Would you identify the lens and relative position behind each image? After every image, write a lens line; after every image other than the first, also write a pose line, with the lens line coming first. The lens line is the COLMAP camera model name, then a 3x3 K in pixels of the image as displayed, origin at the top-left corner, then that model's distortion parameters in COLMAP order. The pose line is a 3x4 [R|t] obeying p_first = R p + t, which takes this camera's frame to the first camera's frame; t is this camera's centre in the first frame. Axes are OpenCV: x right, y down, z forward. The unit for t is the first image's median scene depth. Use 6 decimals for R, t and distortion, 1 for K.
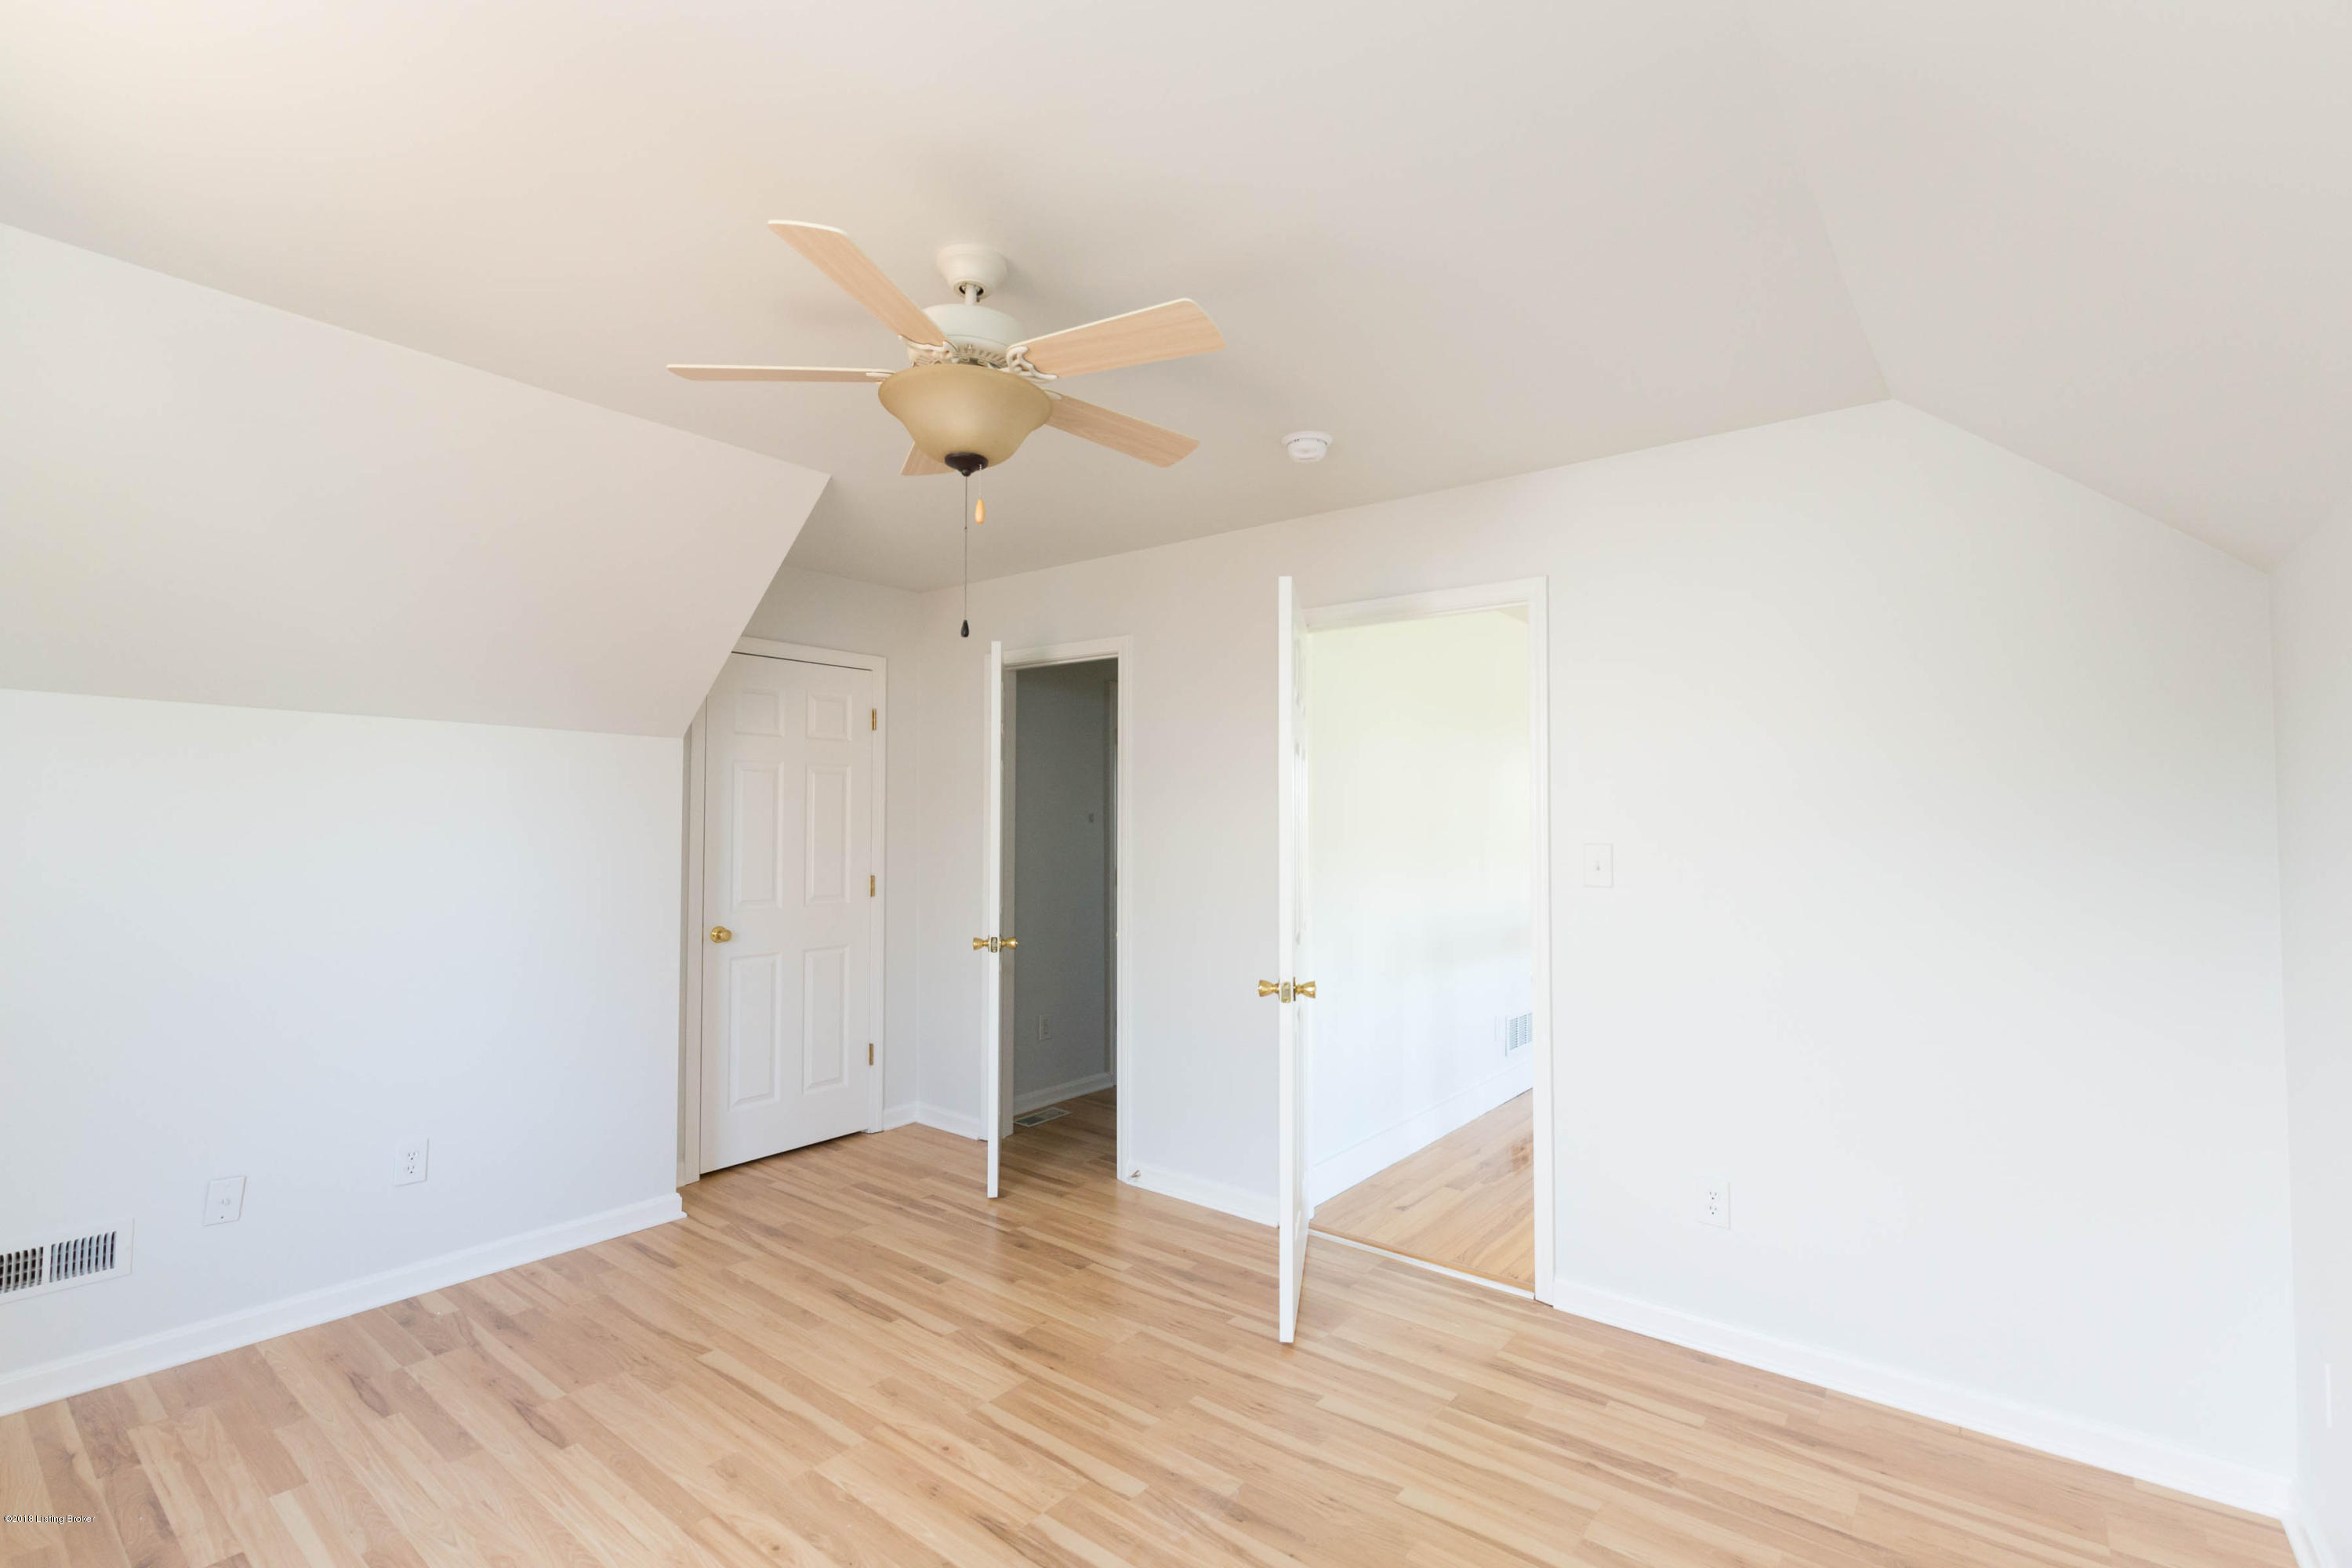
lens RADIAL K [[1053.7, 0, 1176.0], [0, 1053.7, 784.0], [0, 0, 1]] dist [0.008824, 0.000097]
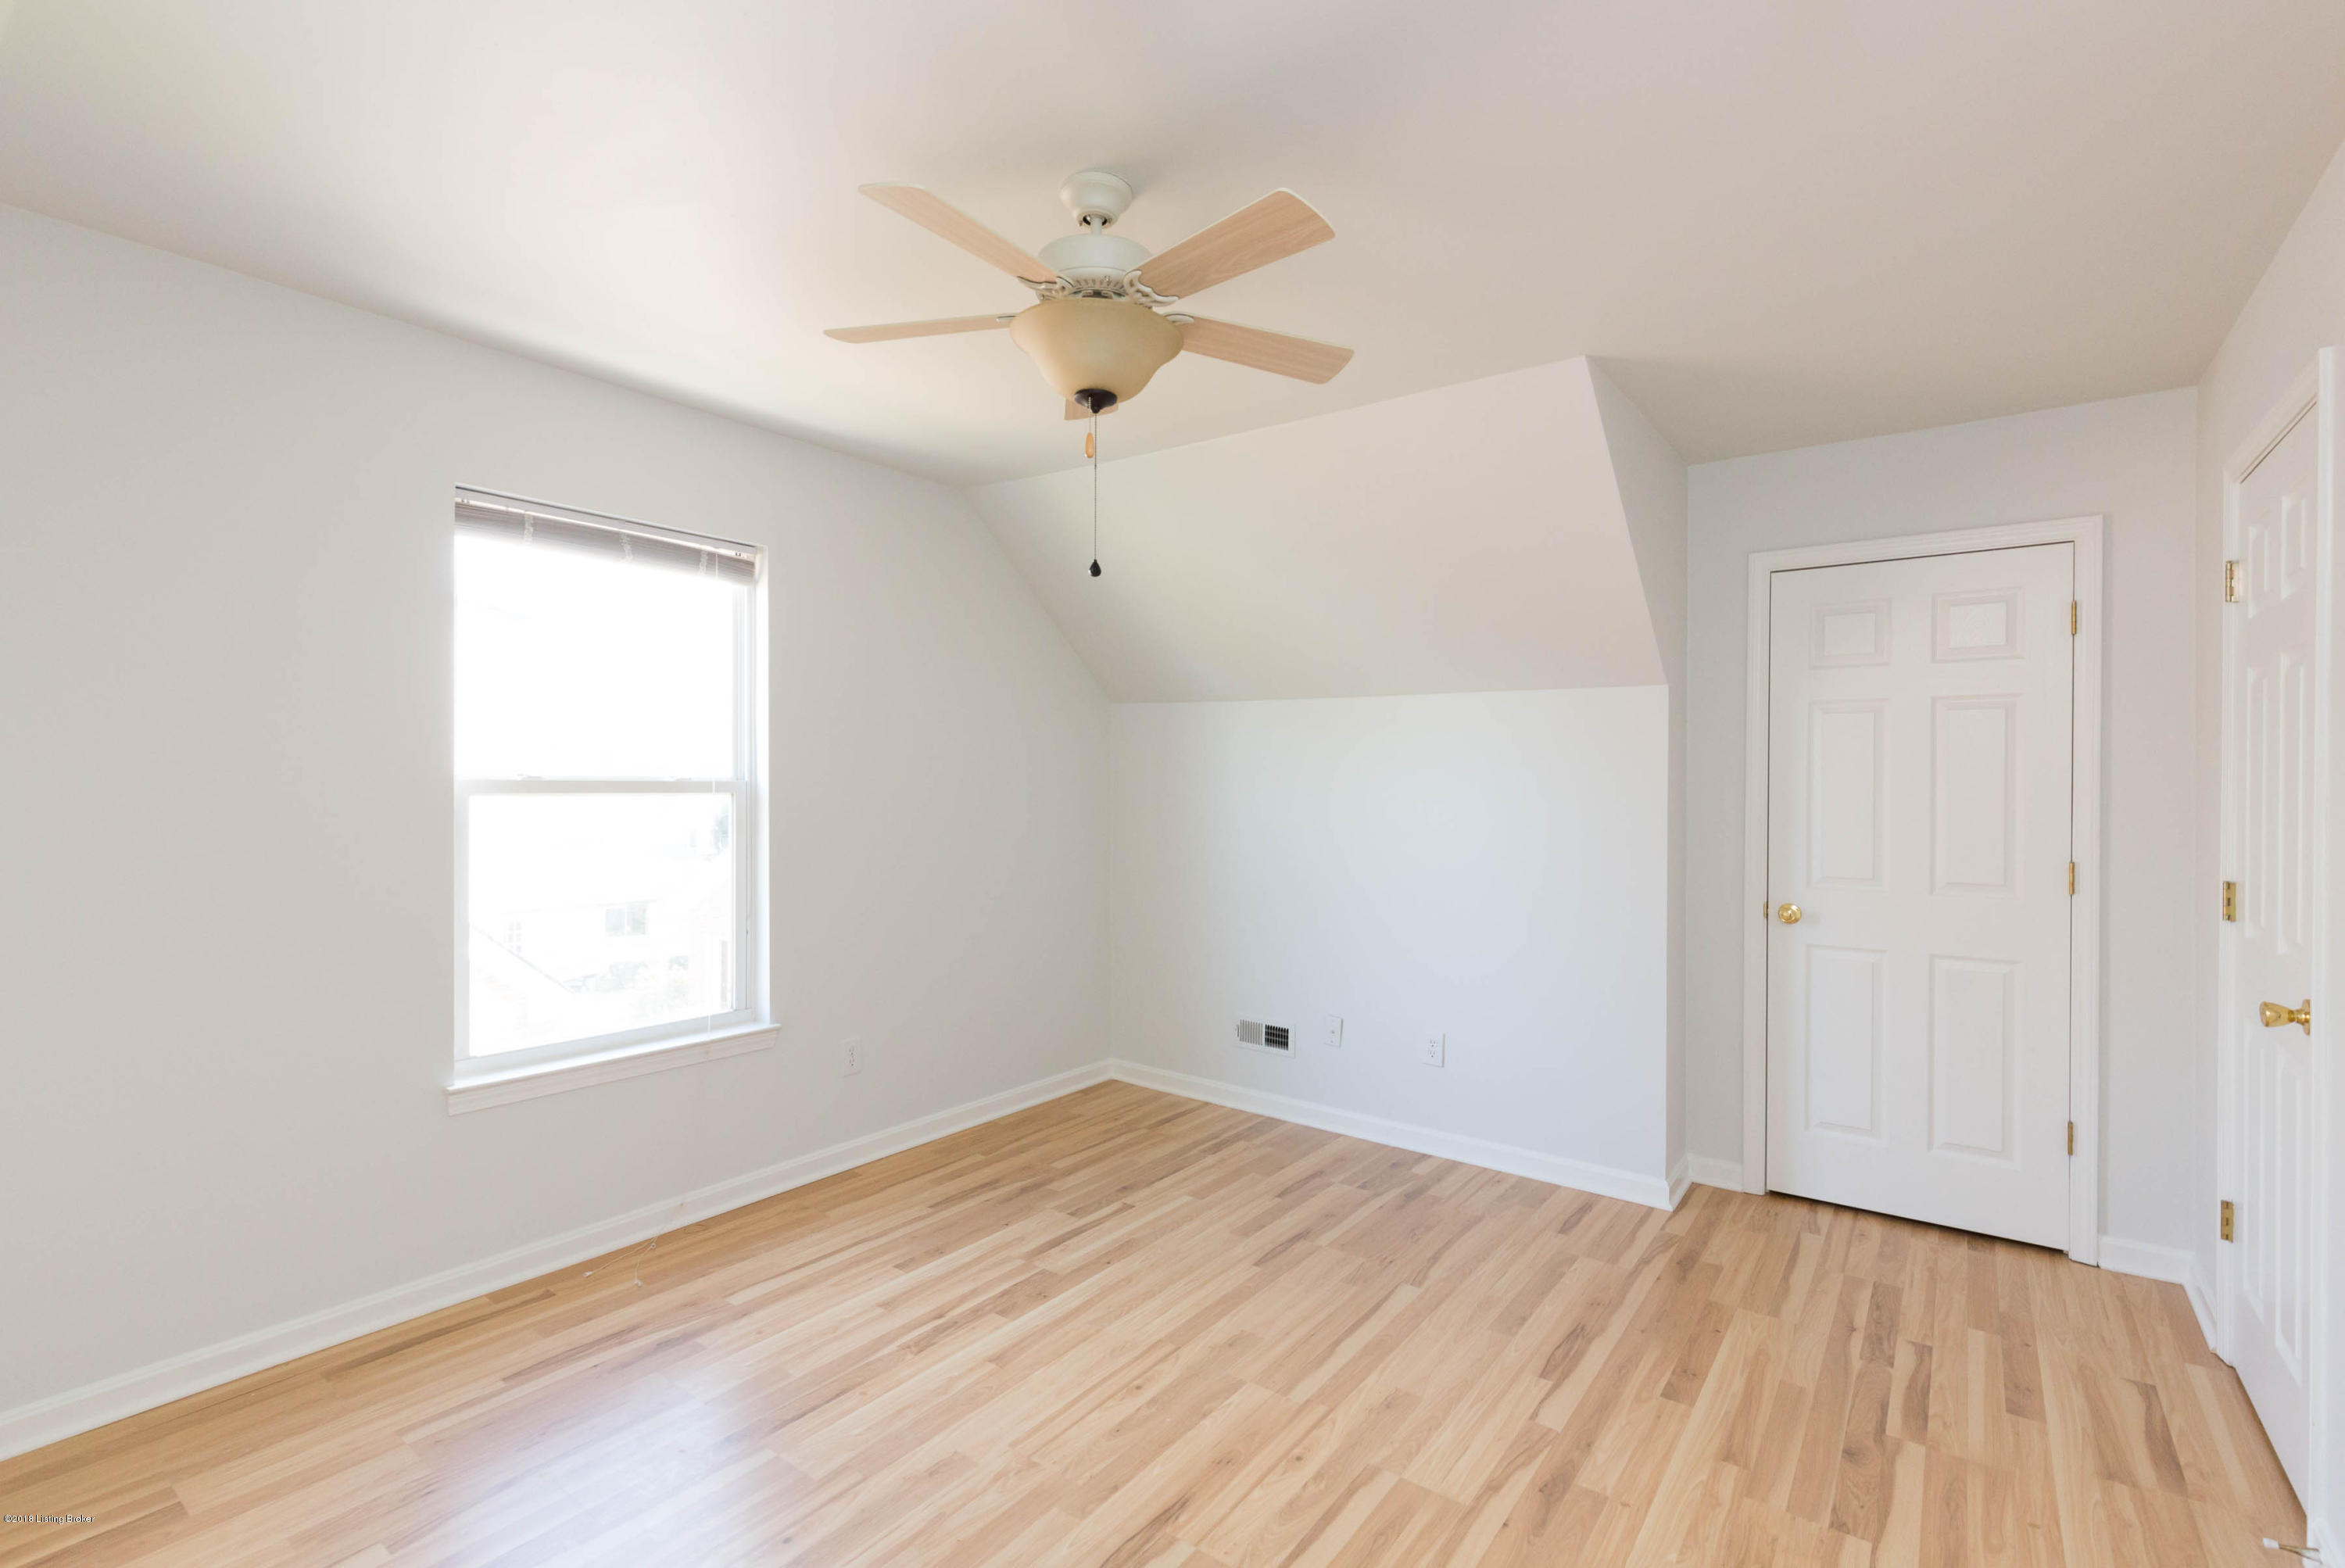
lens RADIAL K [[1050.6, 0, 1172.5], [0, 1050.6, 784.0], [0, 0, 1]] dist [0.008824, 0.000097]
pose [[0.041797, -0.002286, -0.999124, 0.548346], [0.027311, 0.999626, -0.001144, 0.041521], [0.998753, -0.027239, 0.041844, 0.704316]]
